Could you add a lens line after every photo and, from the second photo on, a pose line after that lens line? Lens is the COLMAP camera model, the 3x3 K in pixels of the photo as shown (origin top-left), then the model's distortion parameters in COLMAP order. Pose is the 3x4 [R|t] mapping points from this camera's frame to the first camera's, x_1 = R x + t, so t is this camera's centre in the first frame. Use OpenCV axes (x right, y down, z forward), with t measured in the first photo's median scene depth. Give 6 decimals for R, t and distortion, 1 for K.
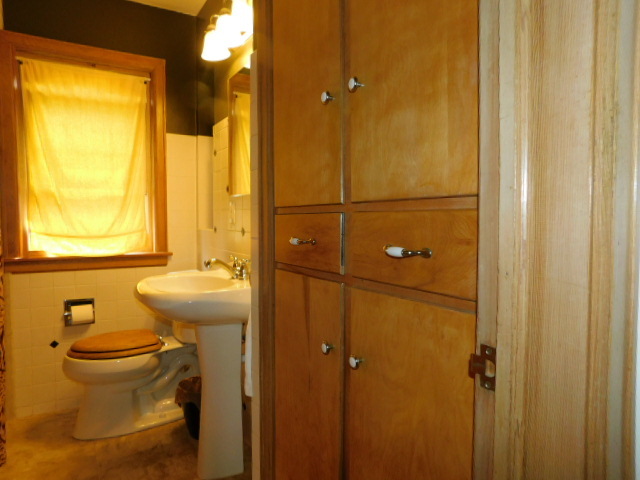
lens RADIAL K [[431.2, 0, 320.0], [0, 431.2, 240.0], [0, 0, 1]] dist [-0.018474, 0.005466]
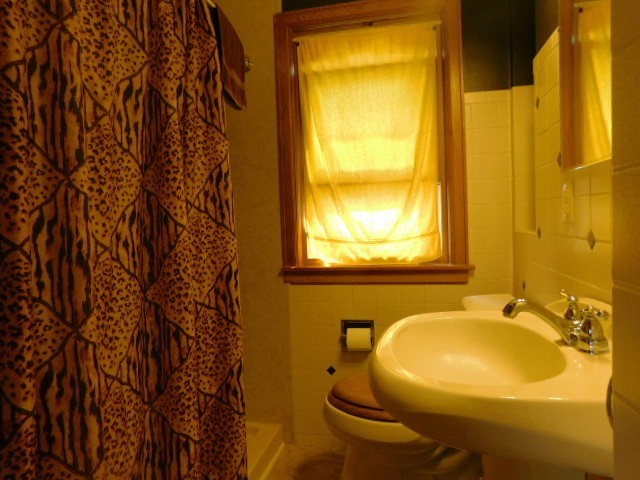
lens RADIAL K [[431.2, 0, 320.0], [0, 431.2, 240.0], [0, 0, 1]] dist [-0.018474, 0.005466]
pose [[0.733979, 0.004888, -0.679154, -0.062490], [0.000222, 0.999972, 0.007437, -0.018938], [0.679172, -0.005610, 0.733958, 0.363754]]
